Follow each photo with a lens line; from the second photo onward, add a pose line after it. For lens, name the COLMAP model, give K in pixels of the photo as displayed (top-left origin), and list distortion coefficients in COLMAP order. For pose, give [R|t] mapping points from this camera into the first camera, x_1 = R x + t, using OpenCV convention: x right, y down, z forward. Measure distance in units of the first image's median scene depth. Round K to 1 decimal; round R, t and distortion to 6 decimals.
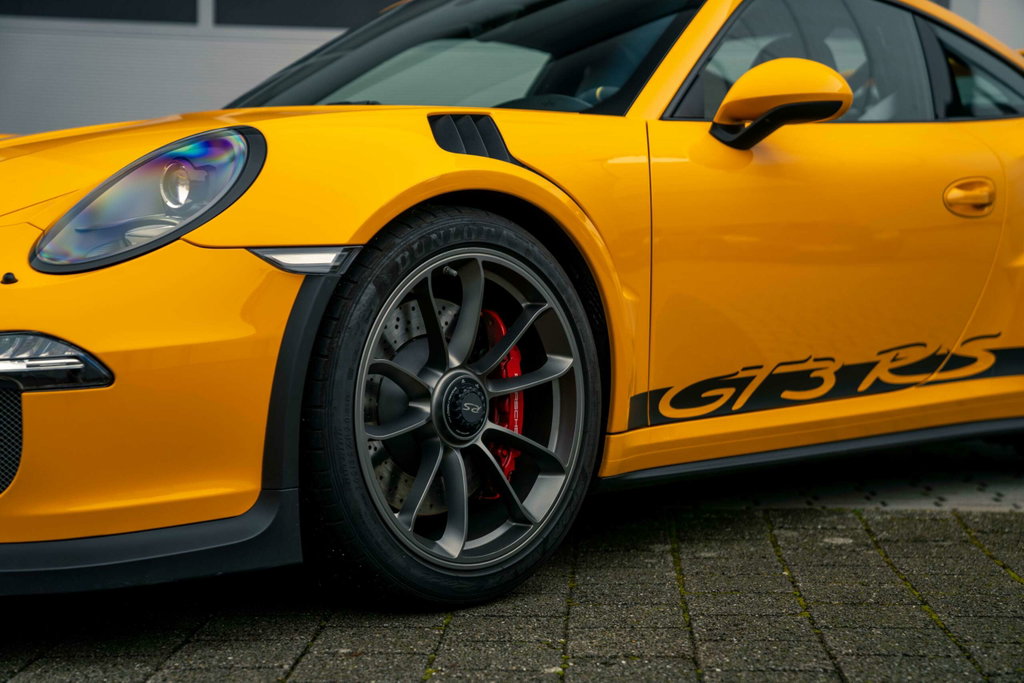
lens RADIAL K [[1986.6, 0, 517.7], [0, 1986.6, 341.4], [0, 0, 1]] dist [0.356992, 0.255948]
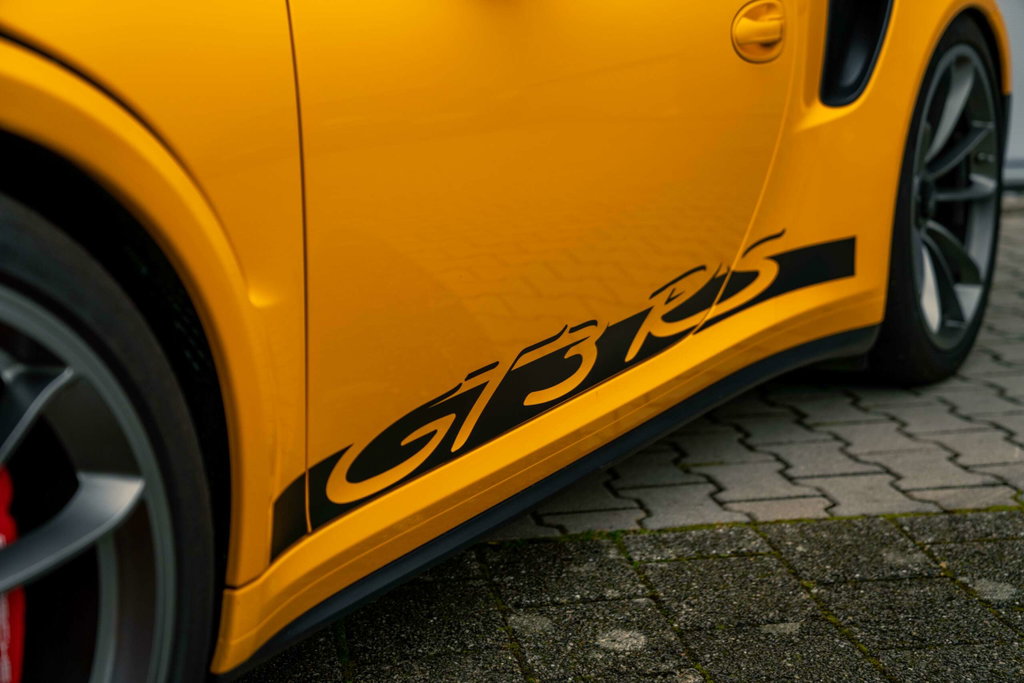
lens RADIAL K [[1612.9, 0, 512.0], [0, 1612.9, 341.5], [0, 0, 1]] dist [0.166793, -0.003794]
pose [[0.970999, -0.057400, 0.232090, 0.022168], [0.020012, 0.986859, 0.160343, -0.065755], [-0.238243, -0.151048, 0.959388, 0.567531]]
